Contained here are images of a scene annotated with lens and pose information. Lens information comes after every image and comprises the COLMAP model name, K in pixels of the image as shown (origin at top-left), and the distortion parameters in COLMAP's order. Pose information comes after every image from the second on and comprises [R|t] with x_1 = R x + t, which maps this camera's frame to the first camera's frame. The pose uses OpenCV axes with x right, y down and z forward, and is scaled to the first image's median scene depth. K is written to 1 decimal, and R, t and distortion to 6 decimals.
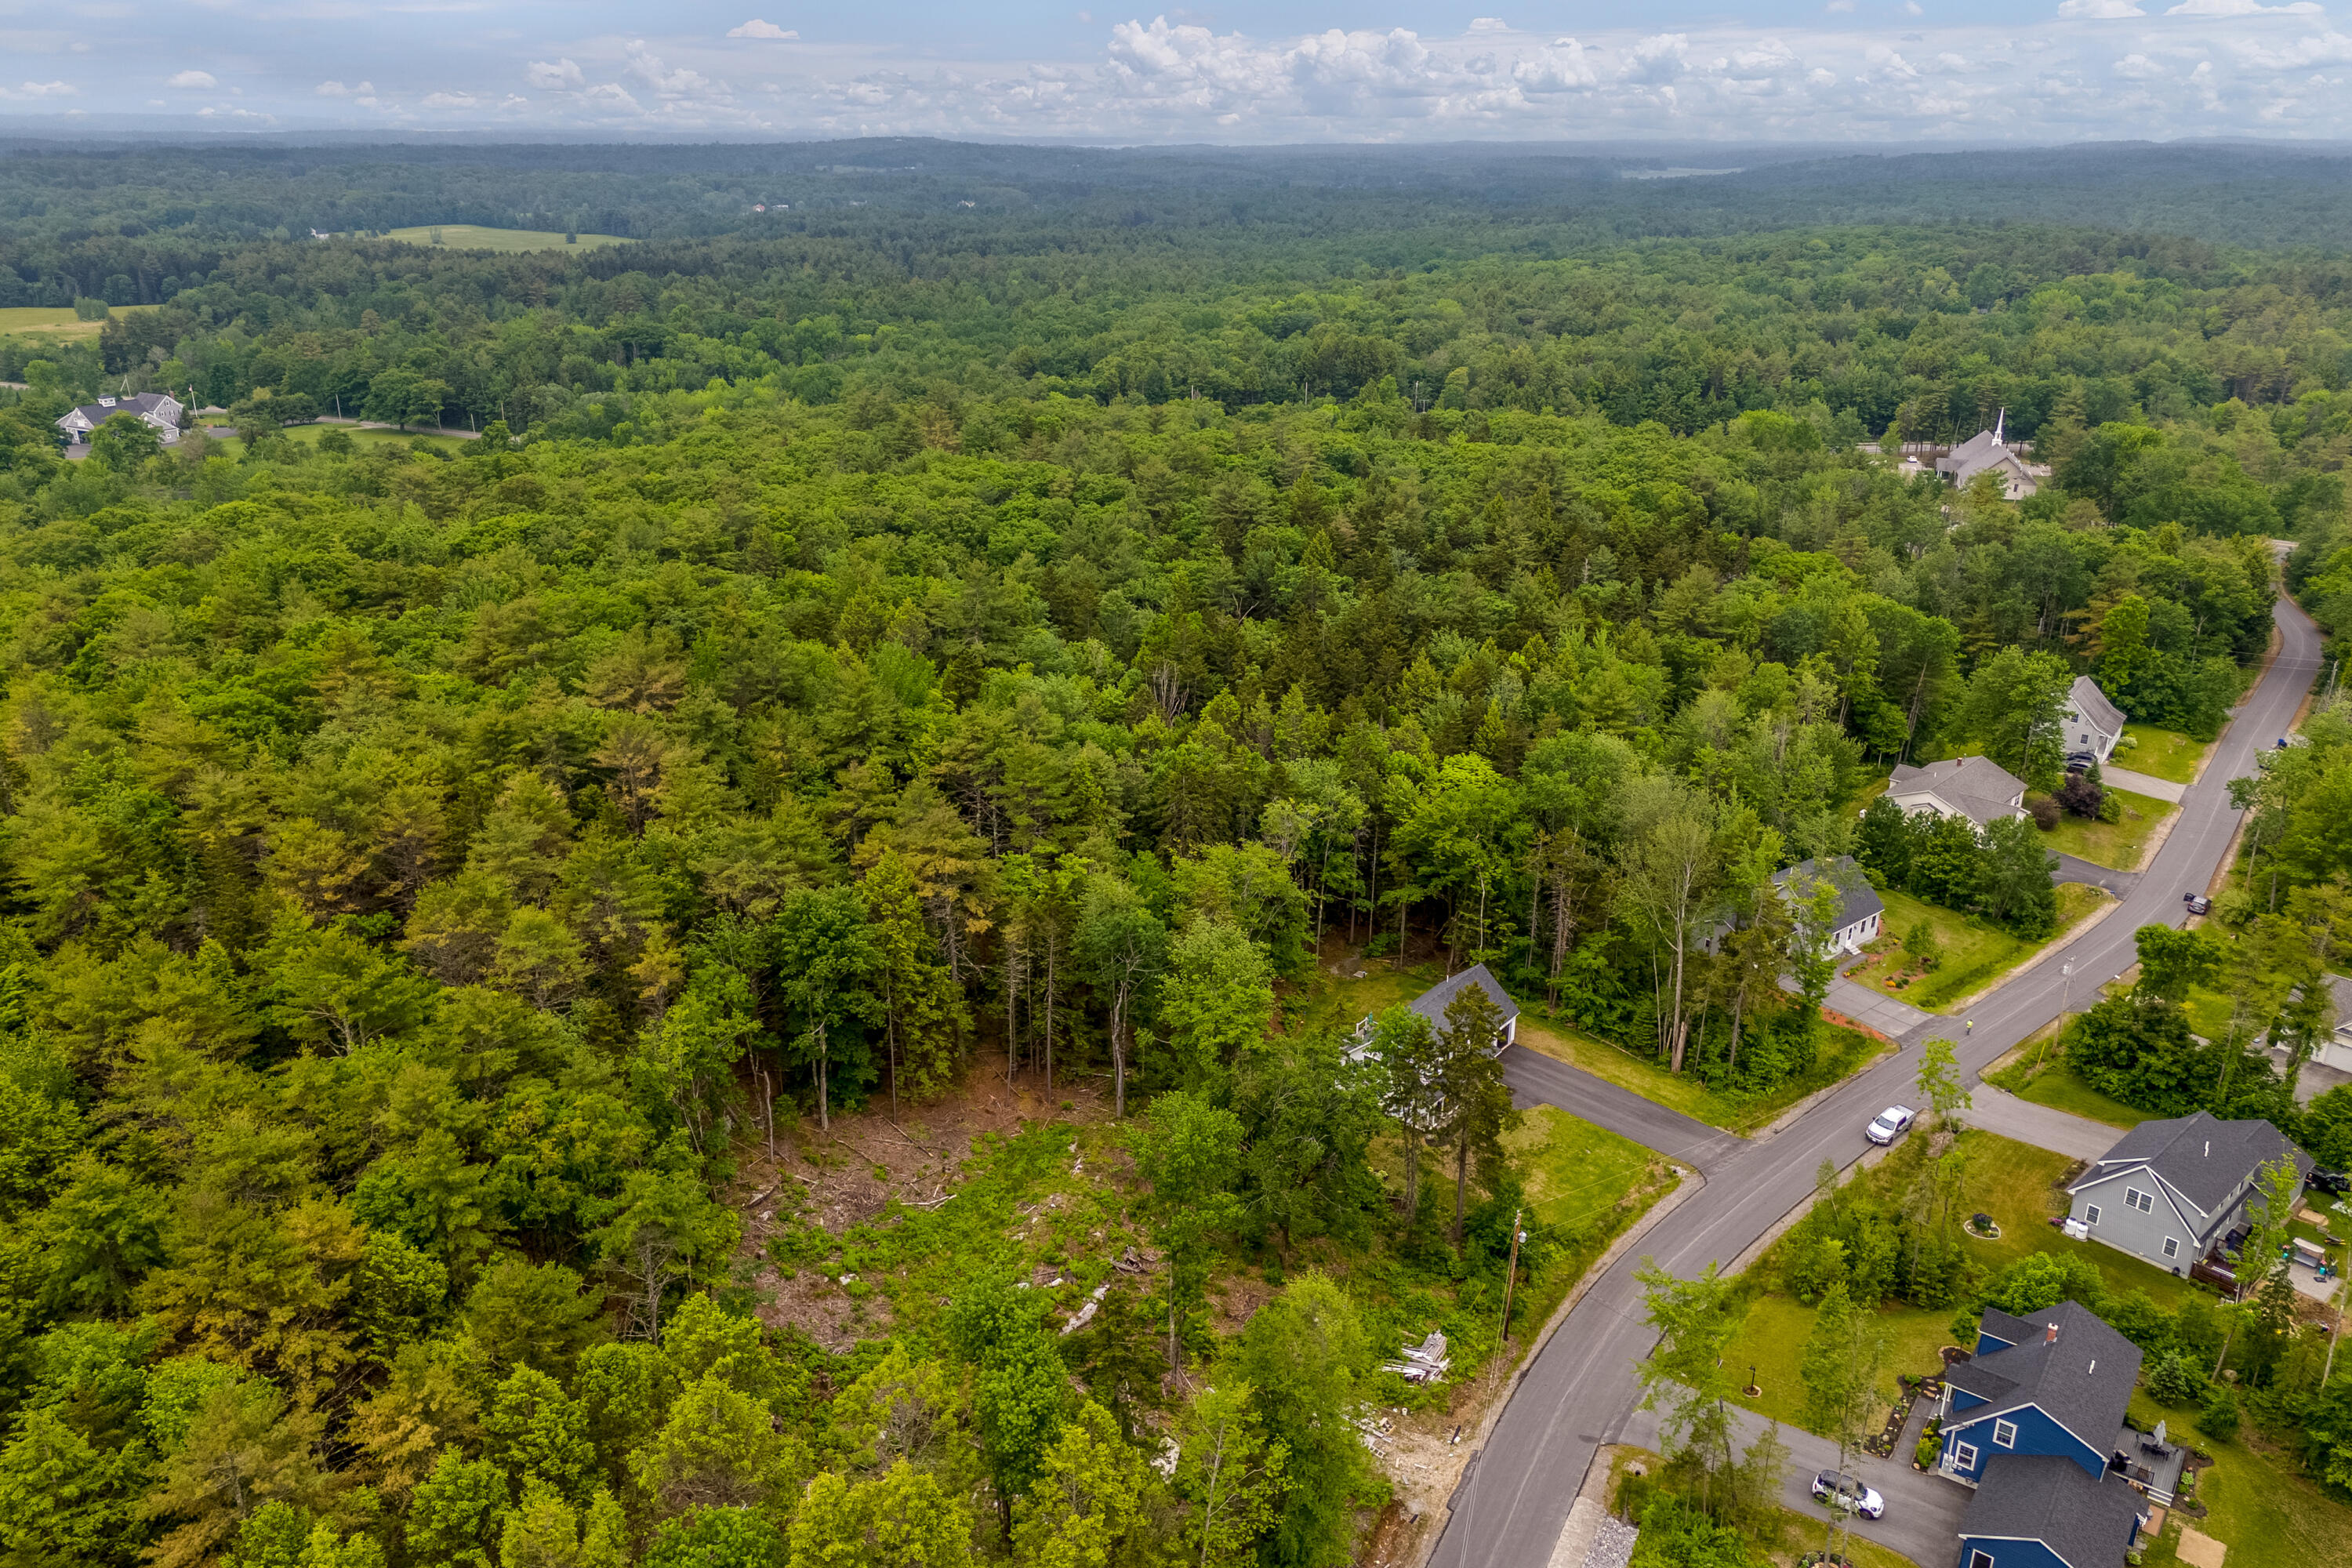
lens RADIAL K [[1858.5, 0, 1176.0], [0, 1858.5, 784.0], [0, 0, 1]] dist [0.047738, -0.001266]
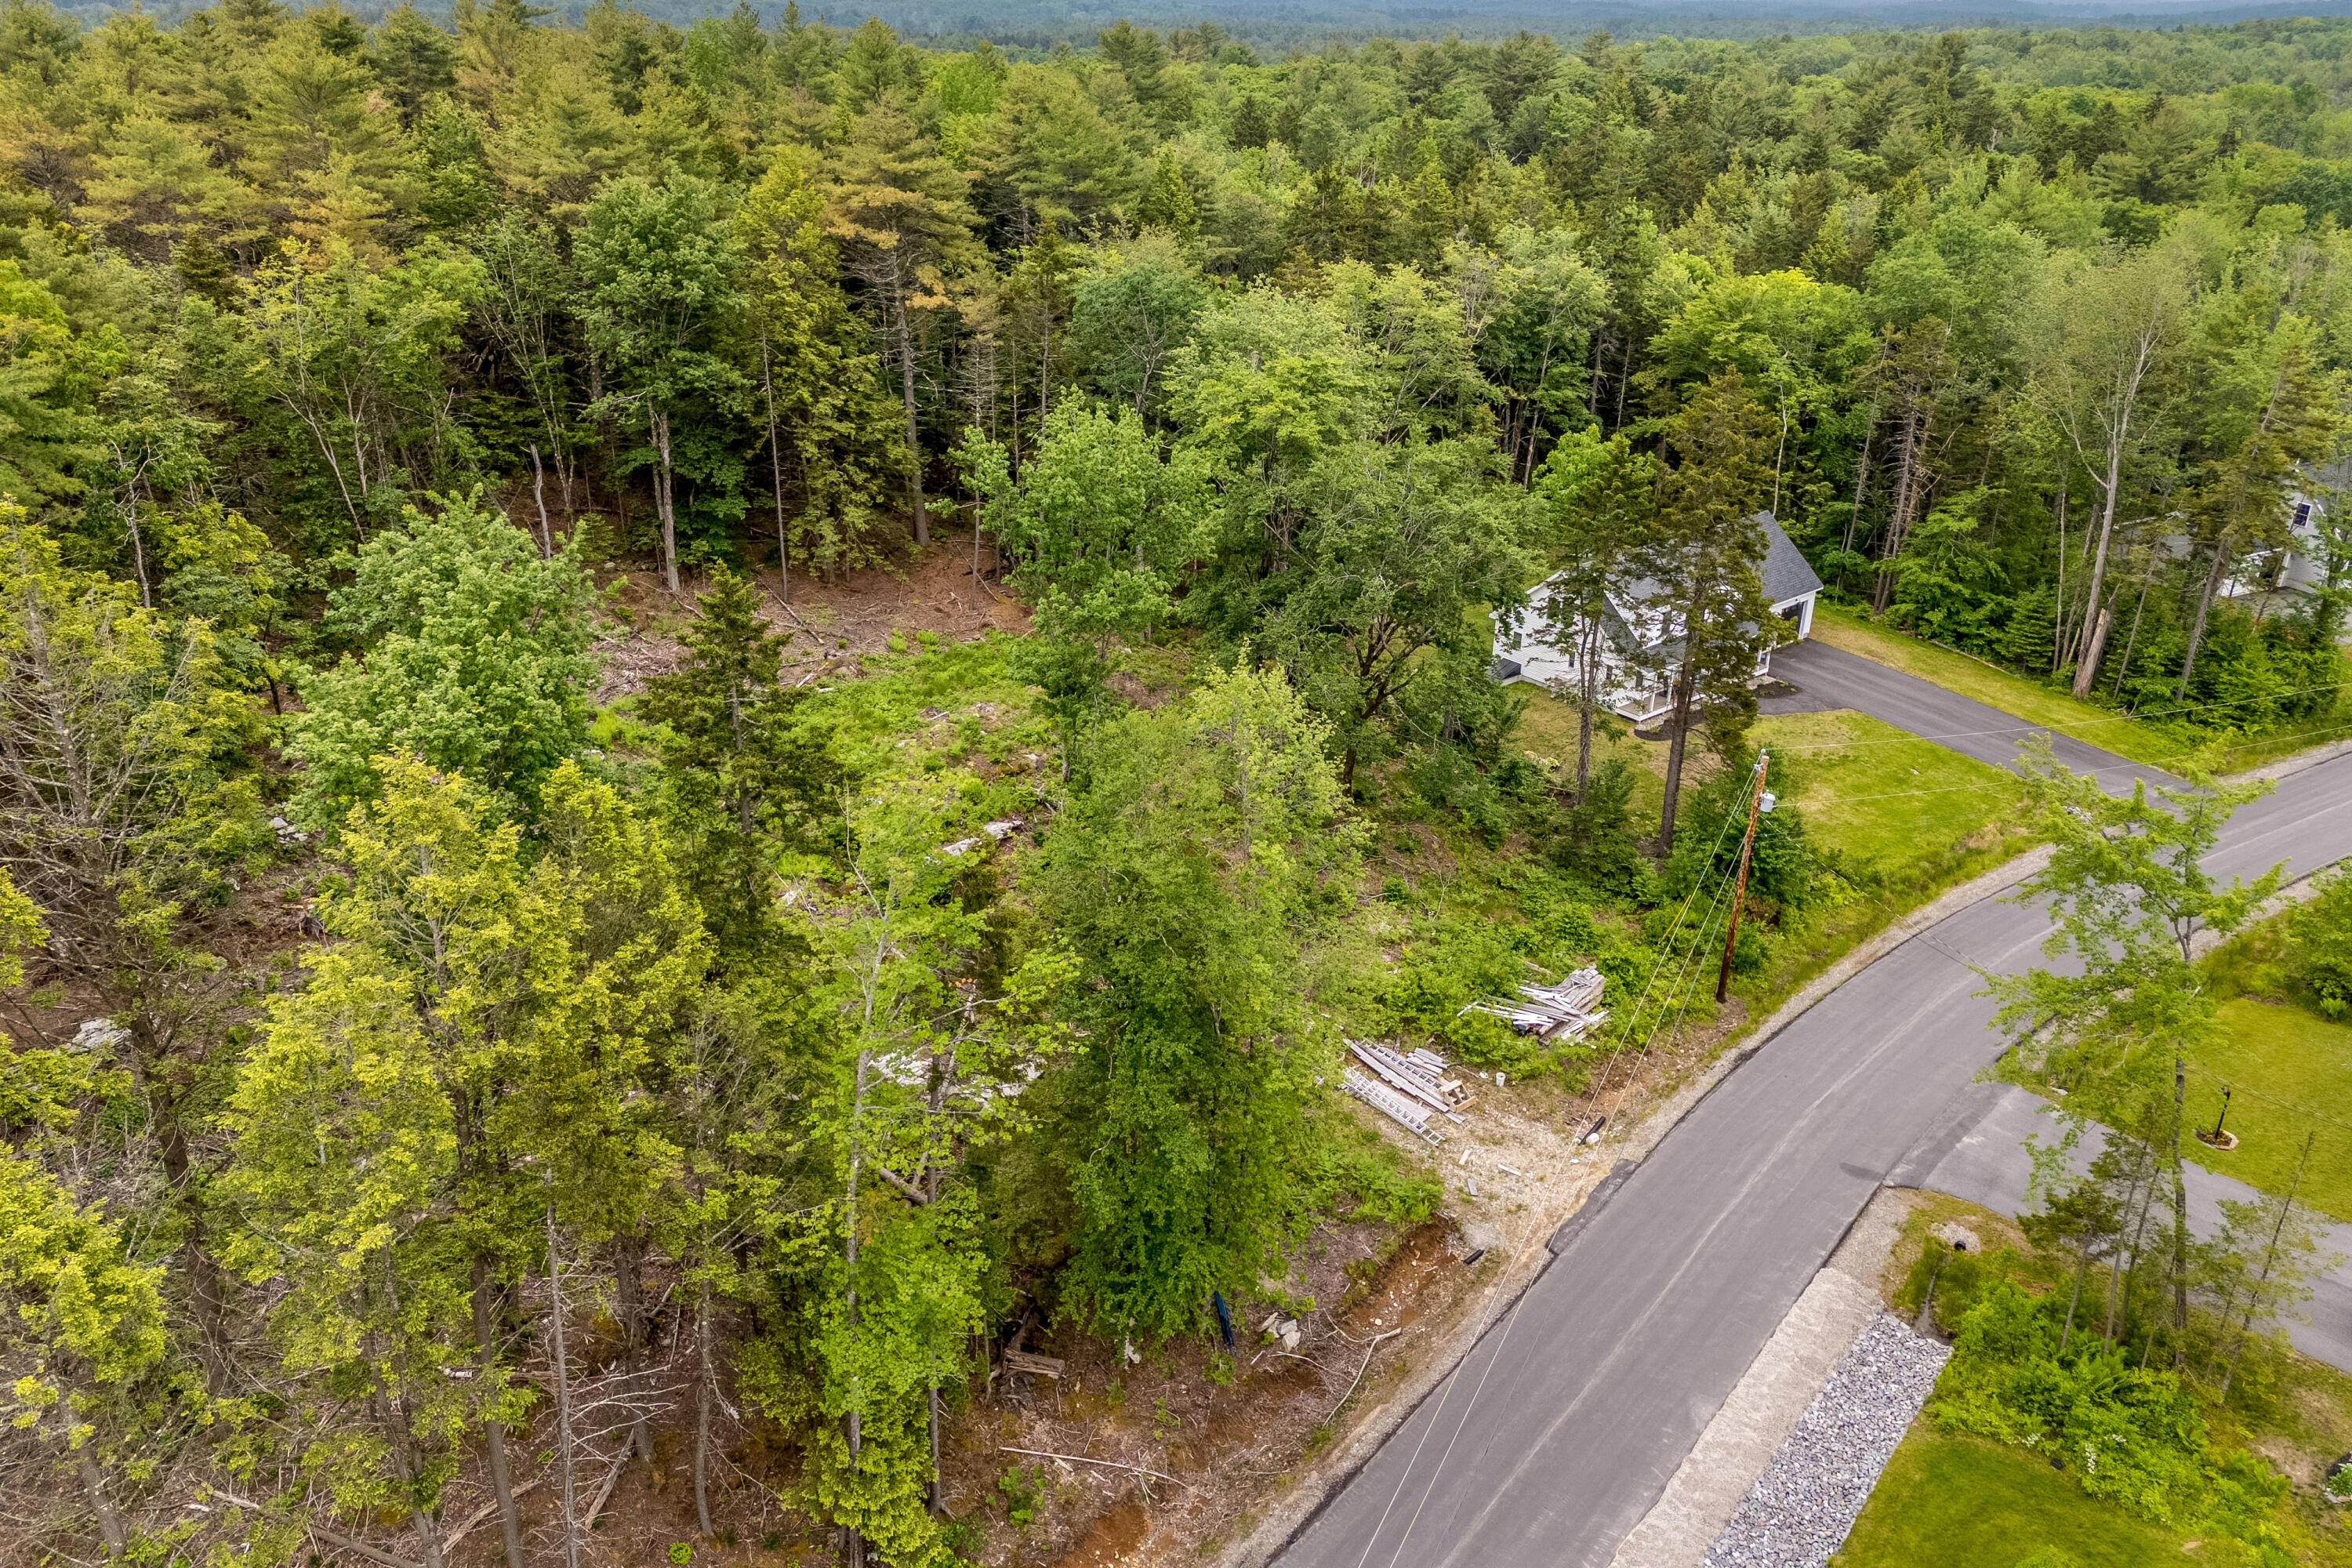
lens RADIAL K [[1691.8, 0, 1176.0], [0, 1691.8, 784.0], [0, 0, 1]] dist [0.064955, -0.047809]
pose [[0.976133, 0.084912, -0.199887, 0.109213], [-0.075259, 0.995623, 0.055418, 0.207626], [0.203718, -0.039052, 0.978250, 0.455879]]
